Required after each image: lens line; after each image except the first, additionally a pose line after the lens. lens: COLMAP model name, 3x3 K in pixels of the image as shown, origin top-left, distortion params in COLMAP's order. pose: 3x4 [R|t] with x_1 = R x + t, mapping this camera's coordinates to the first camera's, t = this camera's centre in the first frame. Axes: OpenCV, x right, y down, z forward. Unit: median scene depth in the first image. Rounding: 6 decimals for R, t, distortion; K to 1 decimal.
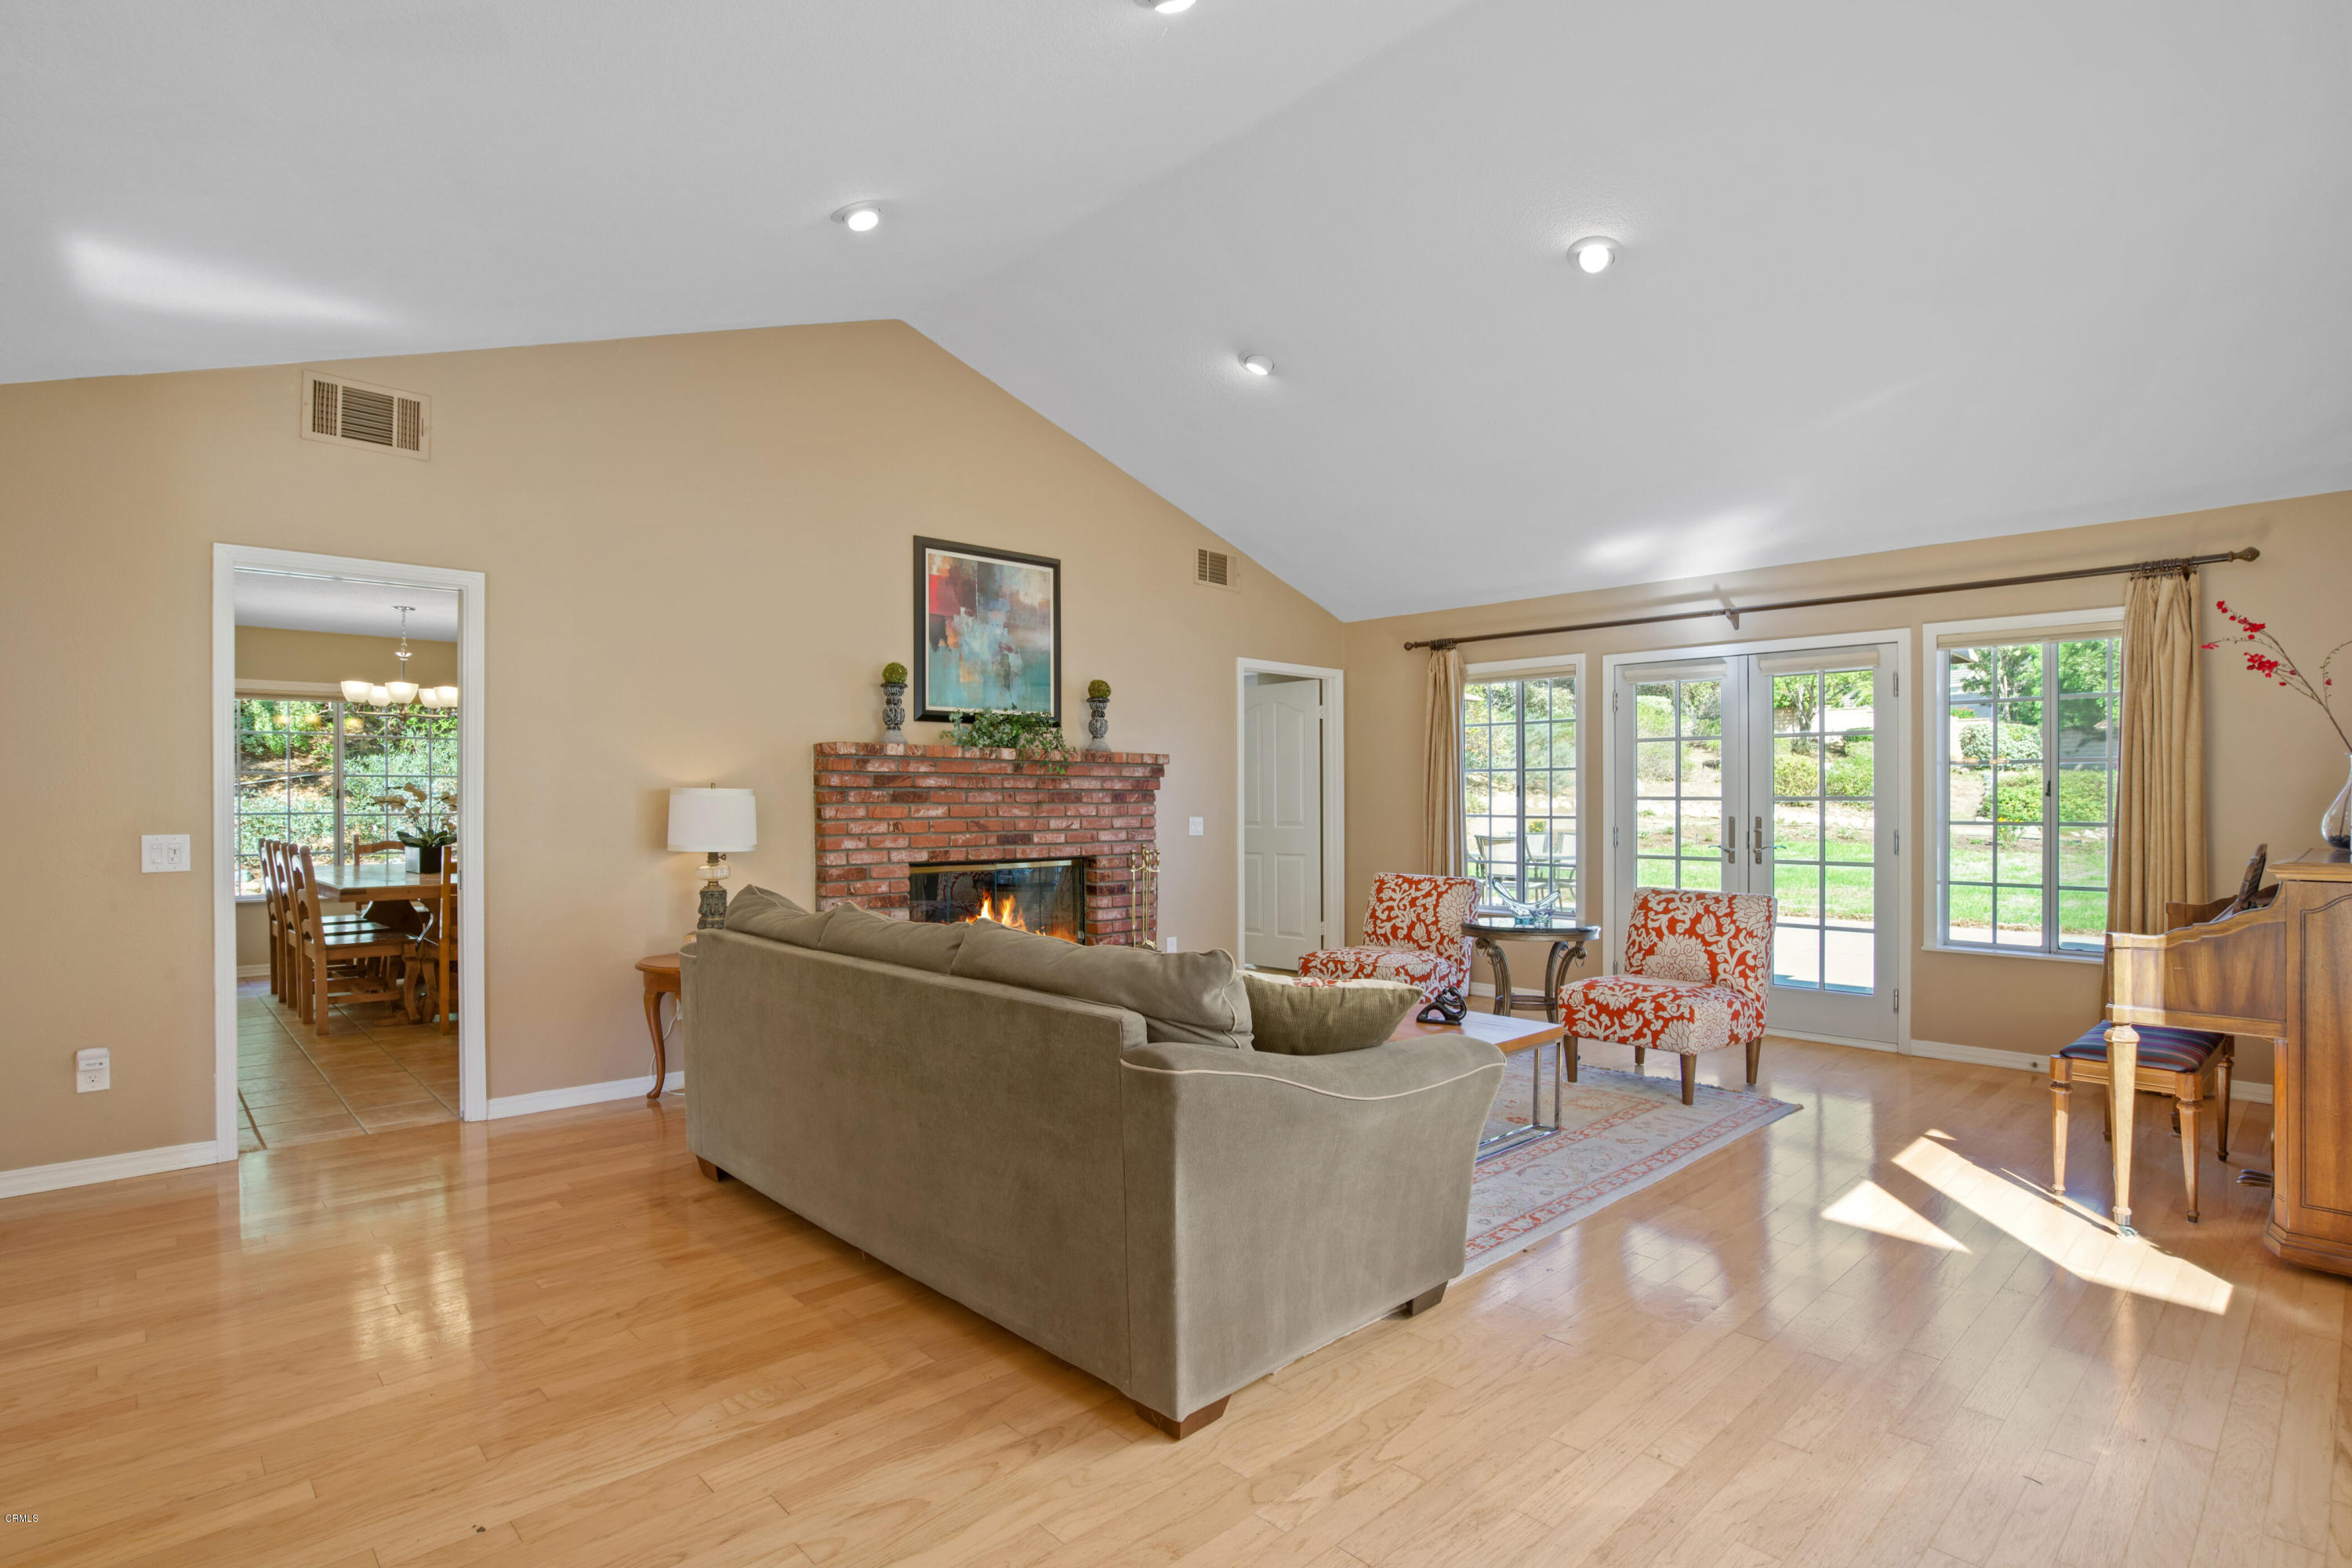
lens RADIAL K [[1083.3, 0, 1193.8], [0, 1083.3, 804.0], [0, 0, 1]] dist [-0.035766, 0.008700]
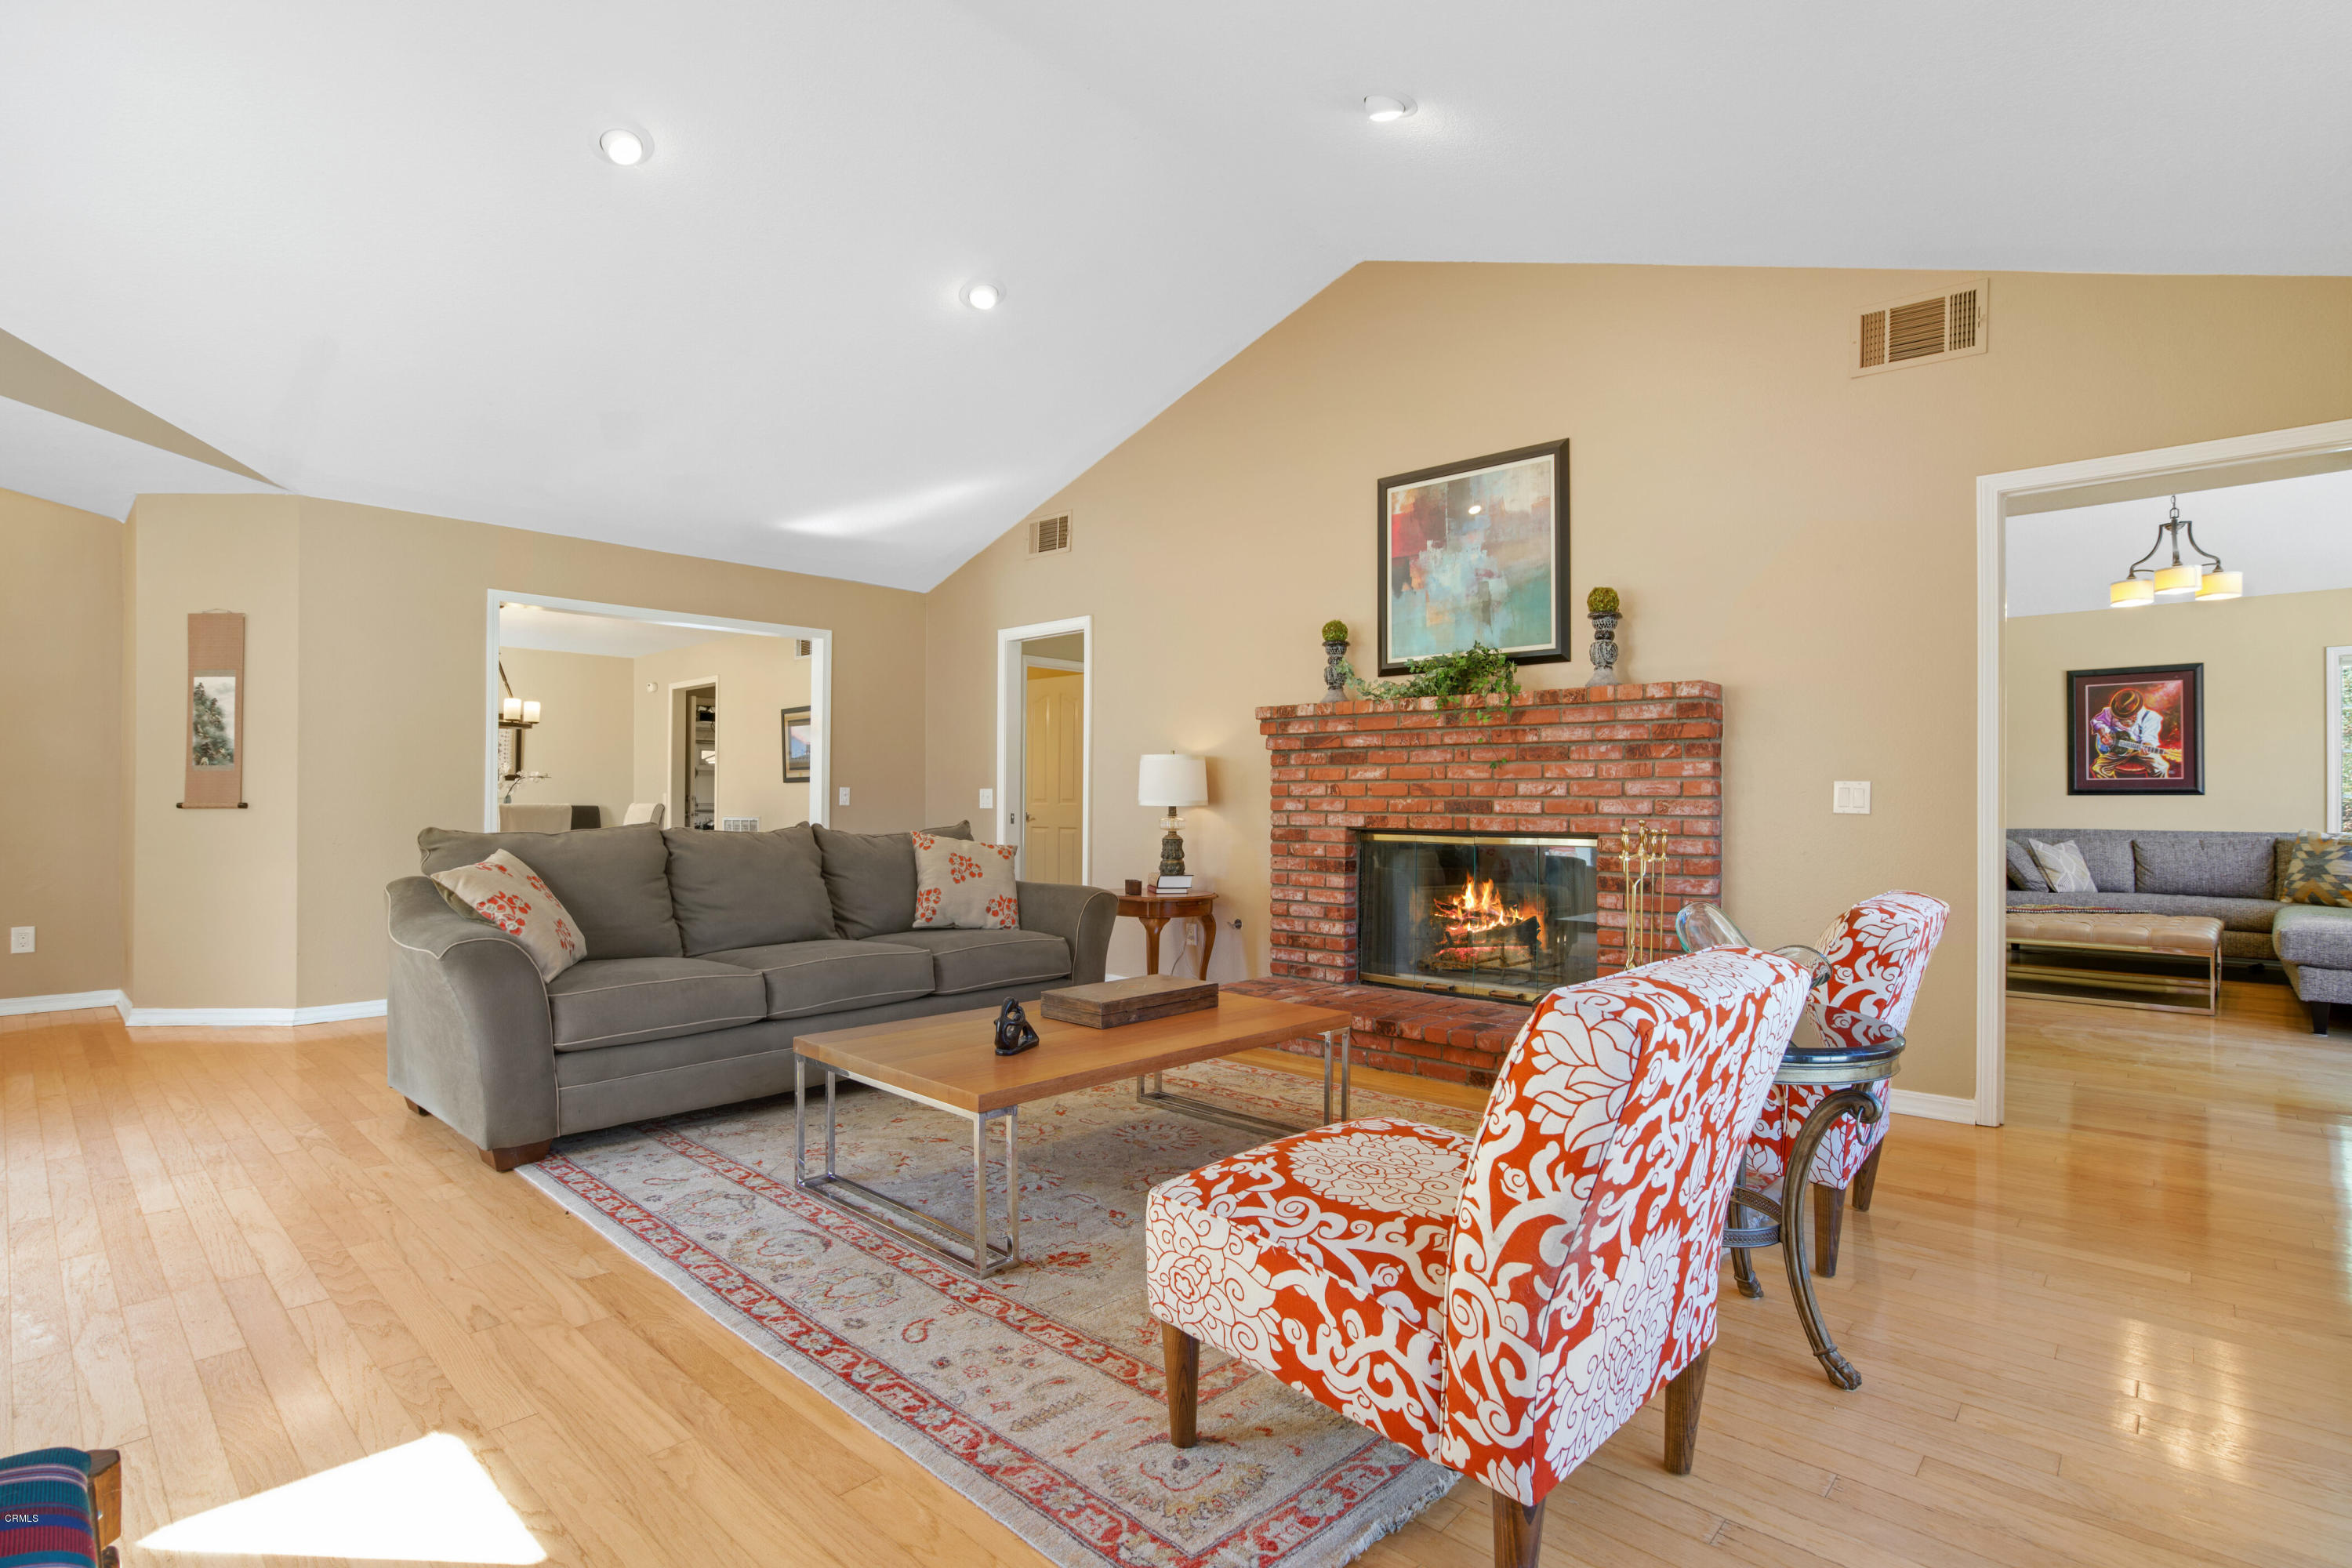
lens RADIAL K [[1083.3, 0, 1176.6], [0, 1083.3, 790.4], [0, 0, 1]] dist [-0.035766, 0.008700]
pose [[0.111792, -0.012047, -0.993659, 0.640360], [-0.011957, 0.999838, -0.013467, 0.035103], [0.993660, 0.013387, 0.111630, 0.714618]]
